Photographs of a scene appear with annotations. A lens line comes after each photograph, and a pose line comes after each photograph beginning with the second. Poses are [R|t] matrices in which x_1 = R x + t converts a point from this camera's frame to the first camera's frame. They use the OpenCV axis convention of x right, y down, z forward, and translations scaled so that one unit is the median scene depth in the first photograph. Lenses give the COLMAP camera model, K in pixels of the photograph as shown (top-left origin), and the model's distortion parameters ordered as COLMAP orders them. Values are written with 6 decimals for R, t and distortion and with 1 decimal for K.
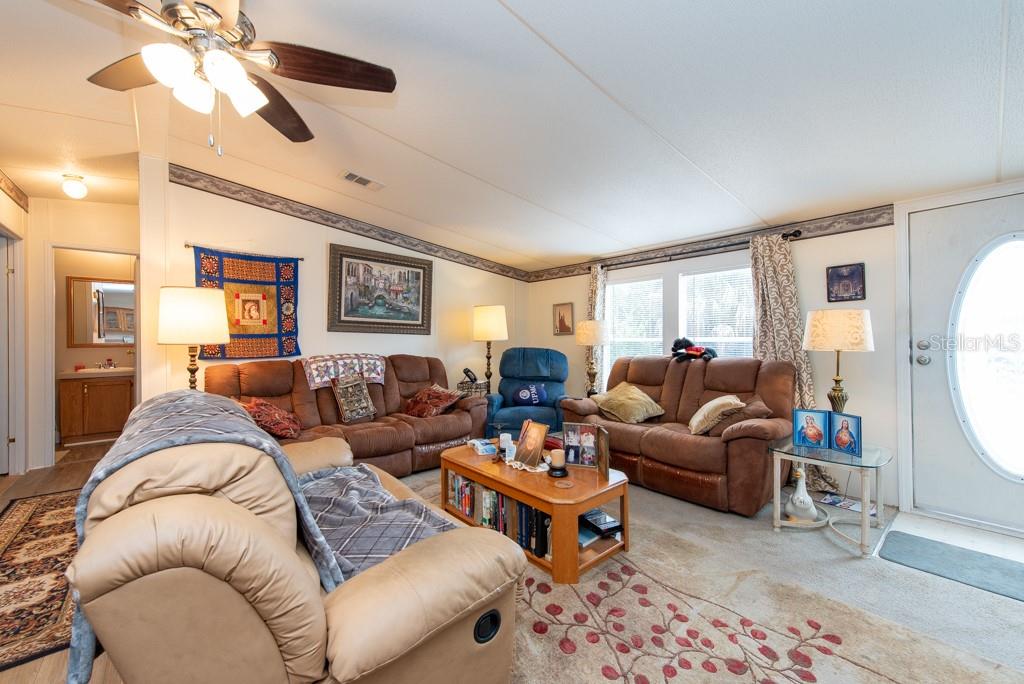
lens RADIAL K [[401.4, 0, 514.6], [0, 401.4, 339.2], [0, 0, 1]] dist [0.015275, -0.004339]
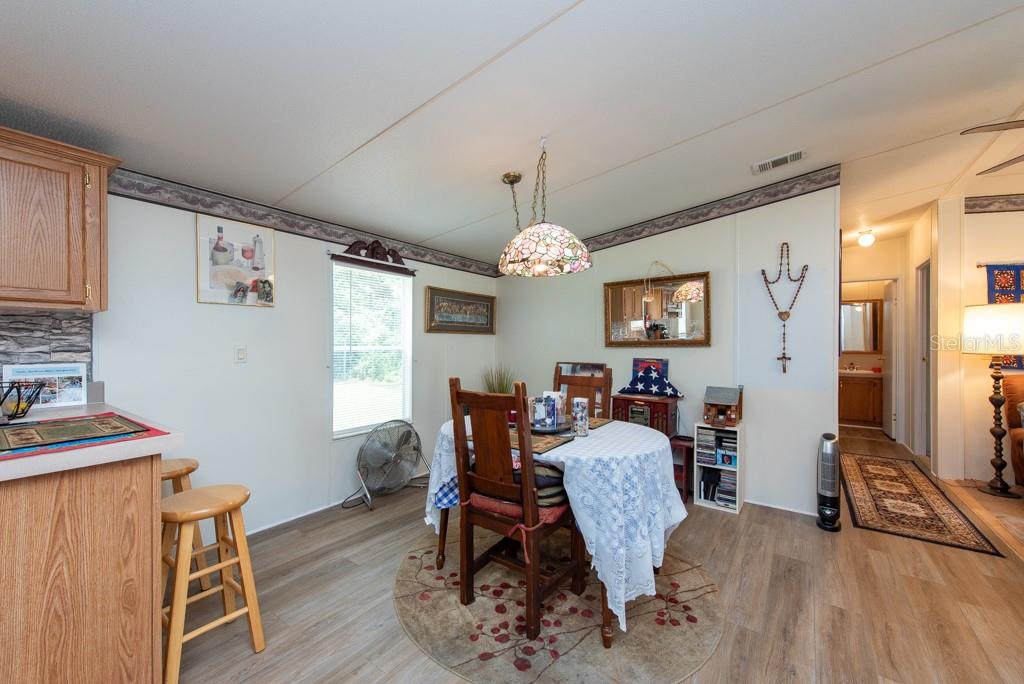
lens RADIAL K [[401.4, 0, 514.6], [0, 401.4, 344.5], [0, 0, 1]] dist [0.015275, -0.004339]
pose [[0.227060, 0.003149, -0.973876, -0.003687], [-0.008576, 0.999962, 0.001234, -0.003046], [0.973843, 0.008072, 0.227079, -0.446524]]
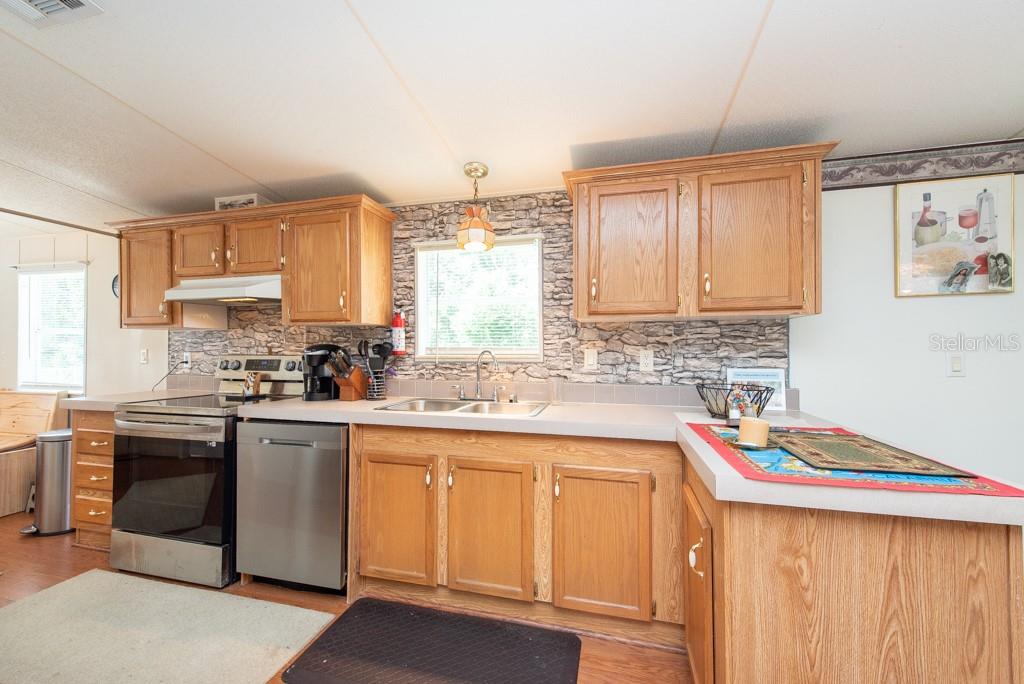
lens RADIAL K [[401.4, 0, 509.5], [0, 401.4, 345.4], [0, 0, 1]] dist [0.015275, -0.004339]
pose [[-0.826360, -0.002710, -0.563136, -0.055391], [-0.003406, 0.999994, 0.000186, -0.003016], [0.563132, 0.002071, -0.826364, -0.636158]]
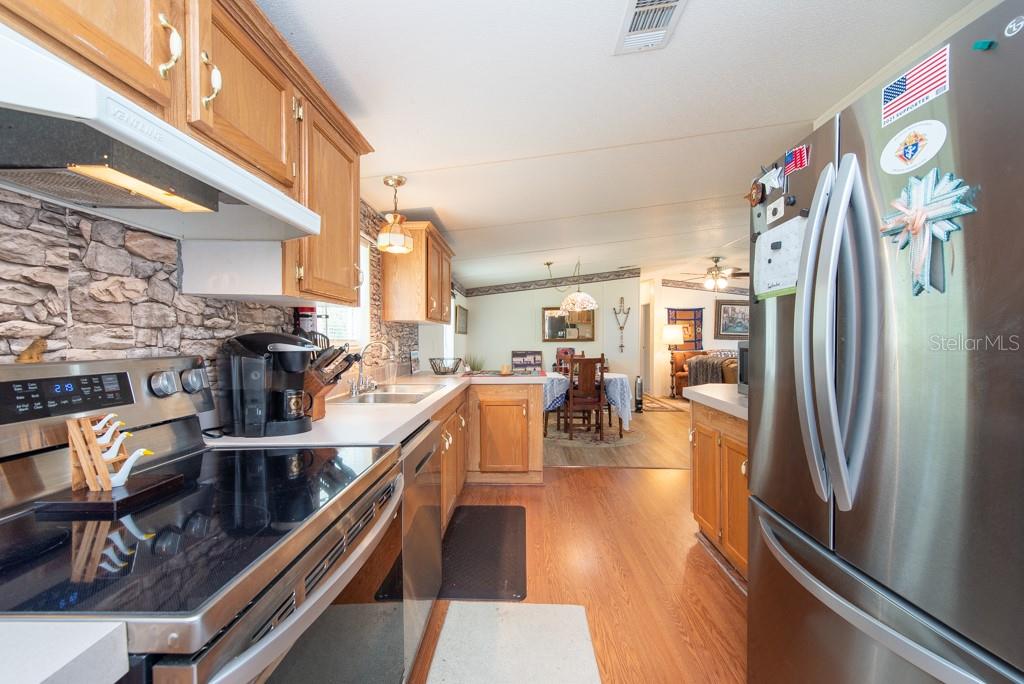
lens RADIAL K [[401.4, 0, 511.8], [0, 401.4, 344.4], [0, 0, 1]] dist [0.015275, -0.004339]
pose [[0.734138, 0.010179, -0.678924, 0.240541], [-0.007552, 0.999948, 0.006826, 0.002372], [0.678958, 0.000116, 0.734177, -1.489630]]
